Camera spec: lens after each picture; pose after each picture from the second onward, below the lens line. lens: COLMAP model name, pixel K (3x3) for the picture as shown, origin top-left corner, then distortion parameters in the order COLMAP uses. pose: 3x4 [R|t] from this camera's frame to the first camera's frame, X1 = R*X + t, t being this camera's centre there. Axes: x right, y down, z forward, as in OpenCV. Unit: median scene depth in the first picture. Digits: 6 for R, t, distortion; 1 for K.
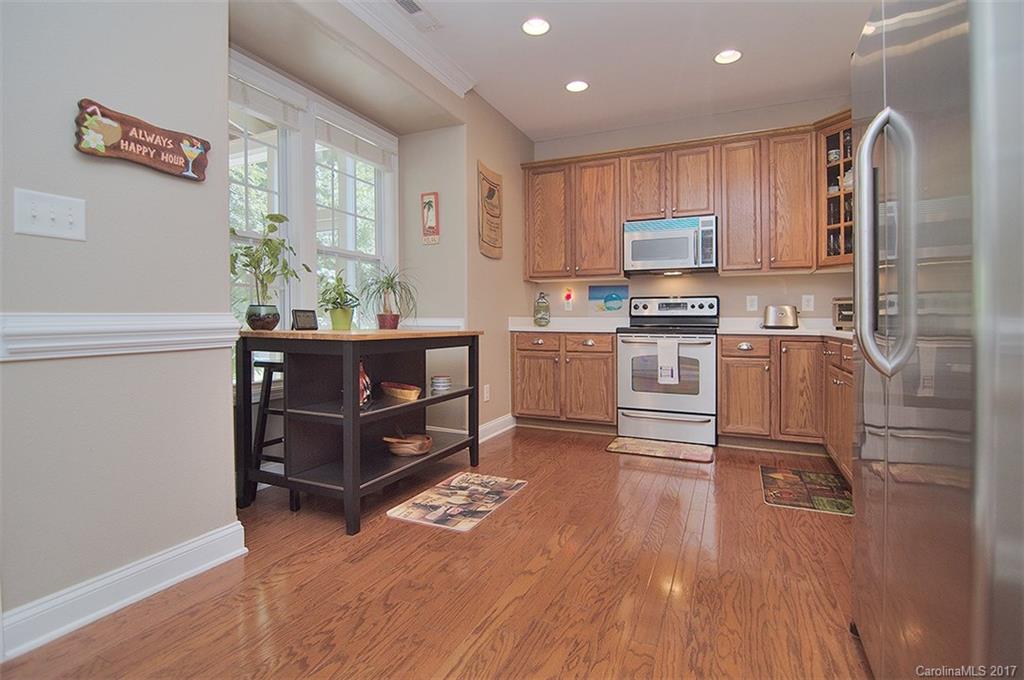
lens RADIAL K [[493.3, 0, 509.3], [0, 493.3, 328.2], [0, 0, 1]] dist [-0.001297, -0.000702]
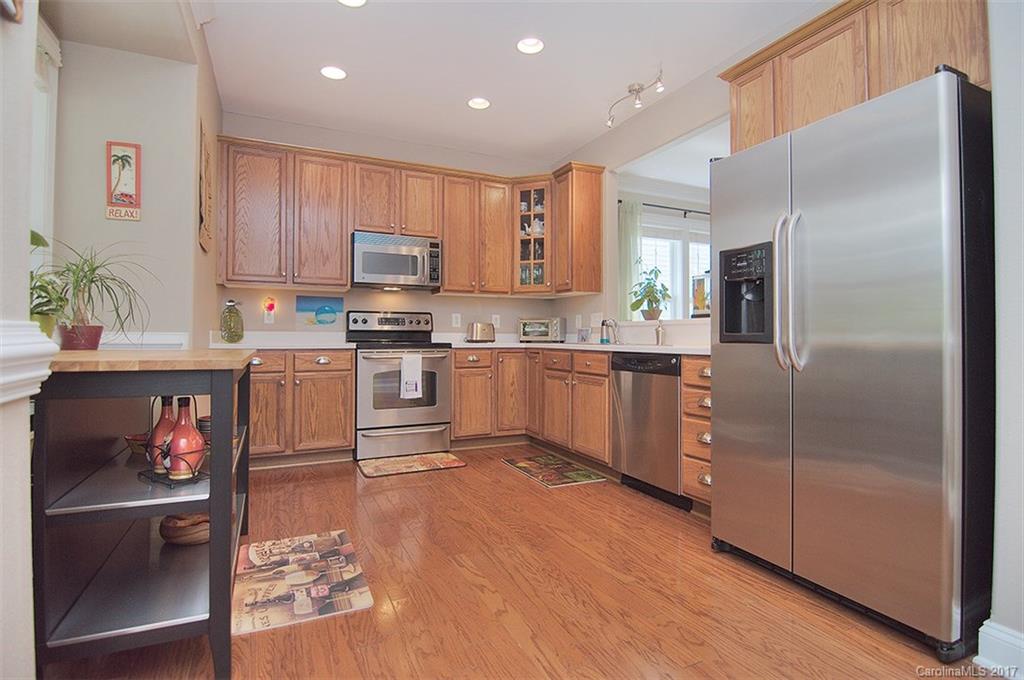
lens RADIAL K [[493.3, 0, 509.3], [0, 493.3, 328.2], [0, 0, 1]] dist [-0.001297, -0.000702]
pose [[0.658158, 0.011100, 0.752798, -0.312363], [0.009731, 0.999682, -0.023248, -0.005271], [-0.752817, 0.022626, 0.657841, 0.180100]]
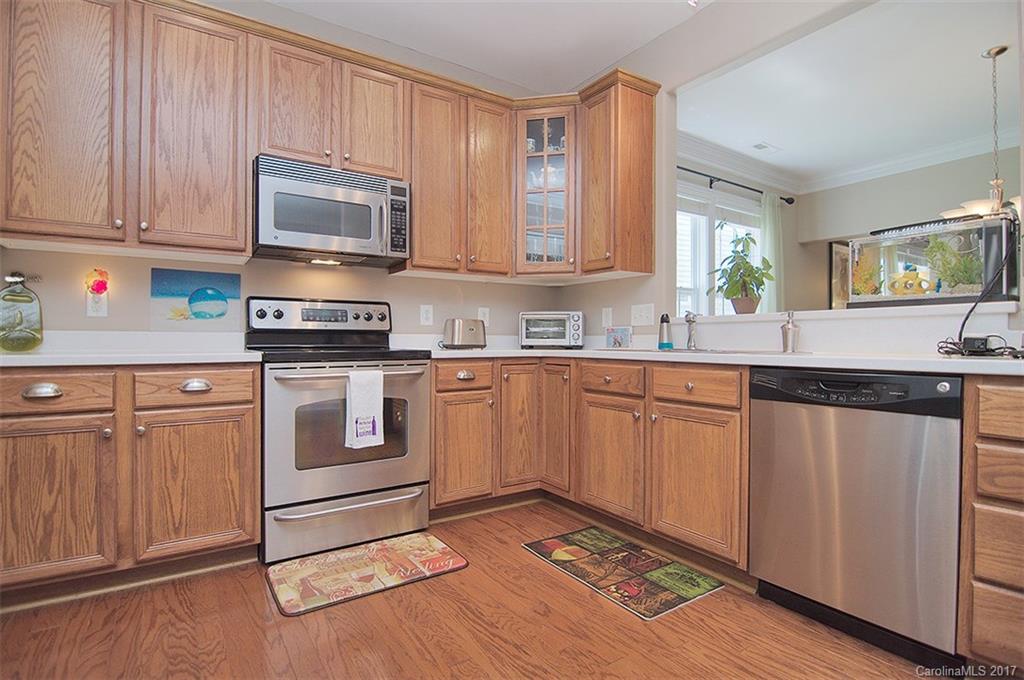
lens RADIAL K [[503.4, 0, 516.9], [0, 503.4, 335.5], [0, 0, 1]] dist [-0.003136, -0.012383]
pose [[0.530026, 0.004341, 0.847970, -0.089122], [0.012823, 0.999832, -0.013134, -0.008550], [-0.847884, 0.017835, 0.529881, 0.533315]]
